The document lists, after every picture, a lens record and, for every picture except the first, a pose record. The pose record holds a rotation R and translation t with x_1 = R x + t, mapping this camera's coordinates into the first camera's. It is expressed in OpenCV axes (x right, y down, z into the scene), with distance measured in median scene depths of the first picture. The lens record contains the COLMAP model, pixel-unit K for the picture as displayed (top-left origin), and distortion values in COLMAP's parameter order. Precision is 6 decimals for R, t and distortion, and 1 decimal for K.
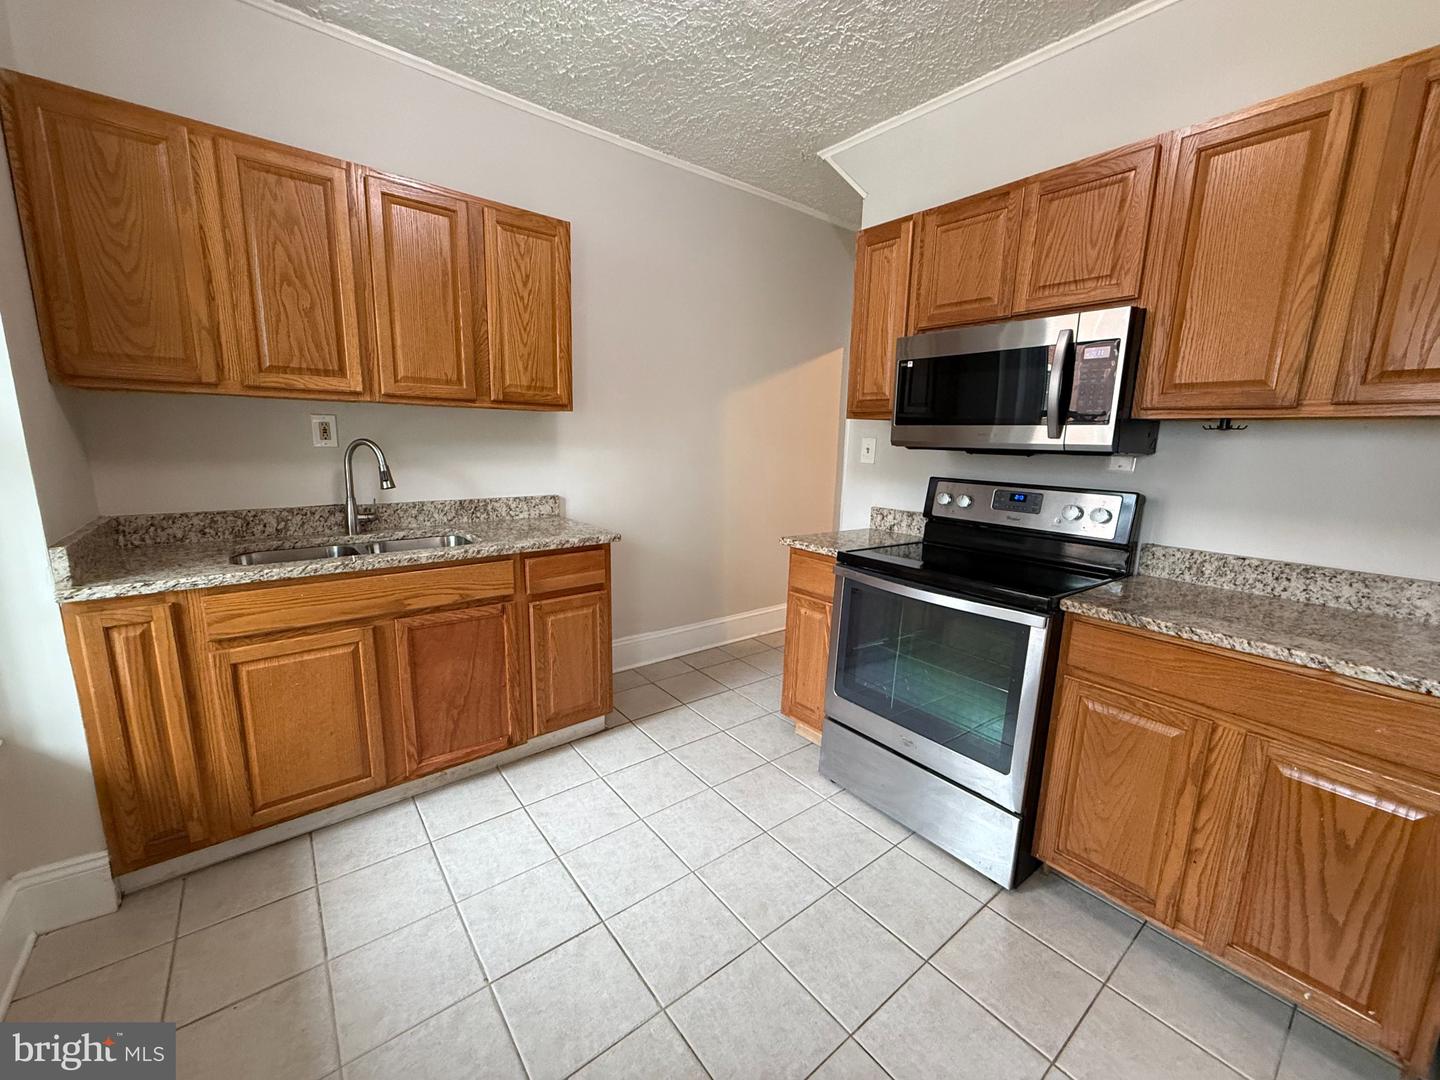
lens RADIAL K [[571.5, 0, 717.2], [0, 571.5, 540.8], [0, 0, 1]] dist [-0.001003, -0.000131]
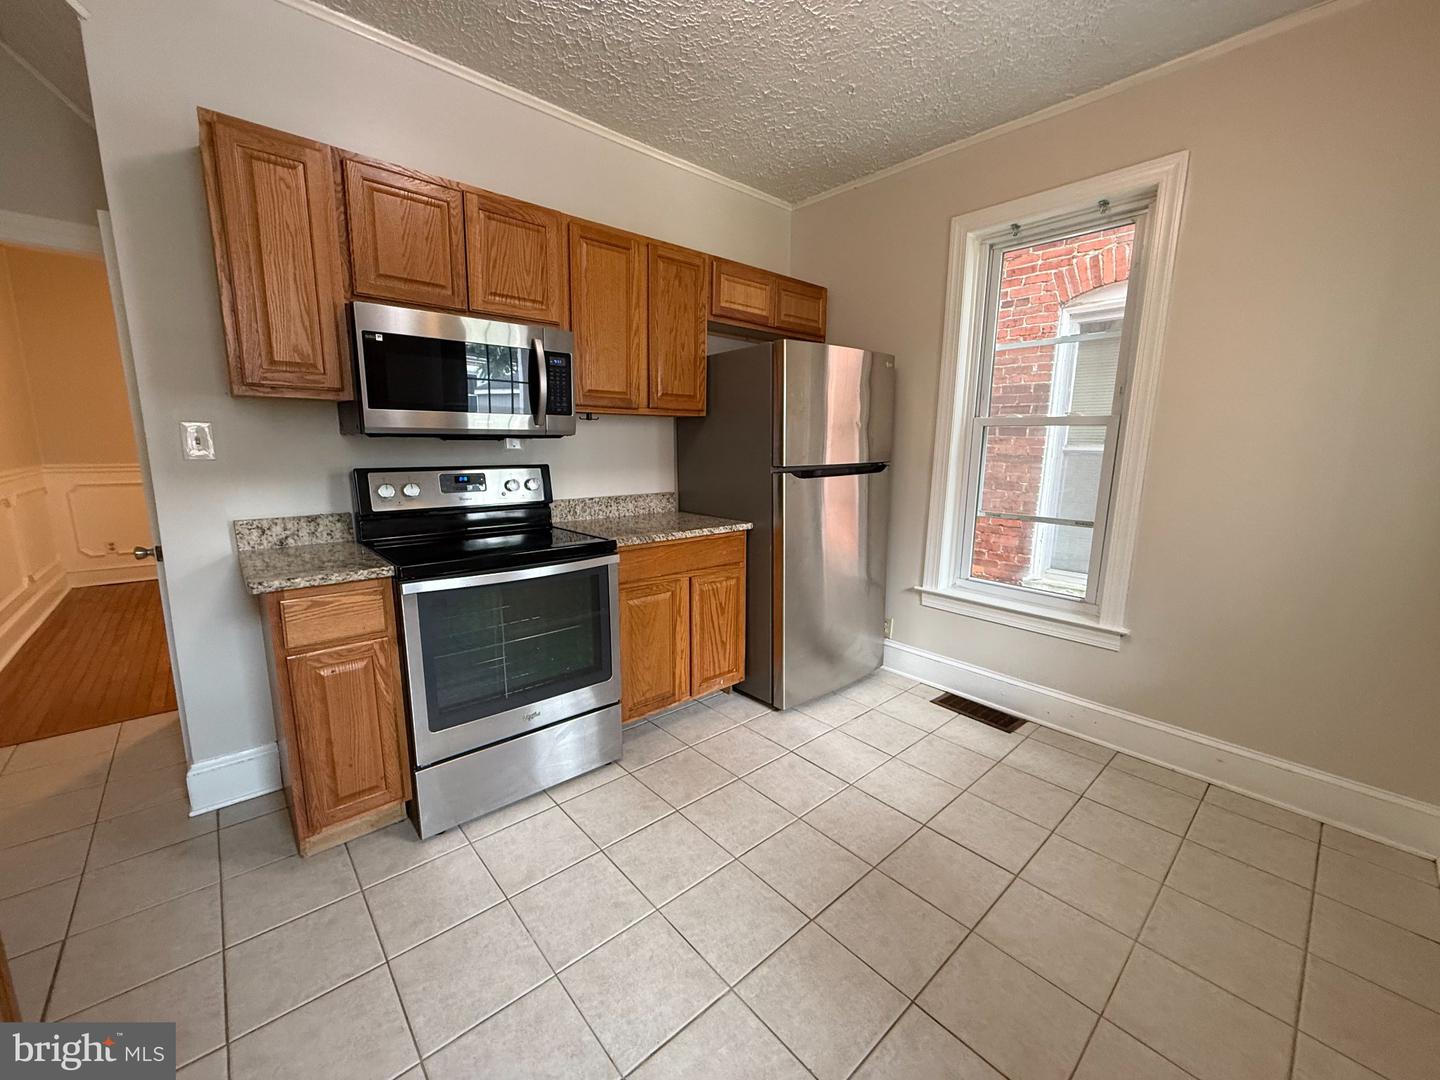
lens RADIAL K [[571.5, 0, 717.2], [0, 571.5, 540.8], [0, 0, 1]] dist [-0.001003, -0.000131]
pose [[-0.056720, -0.201719, 0.977800, -0.708569], [0.166545, 0.963742, 0.208480, -0.131580], [-0.984401, 0.174673, -0.021068, 0.687277]]
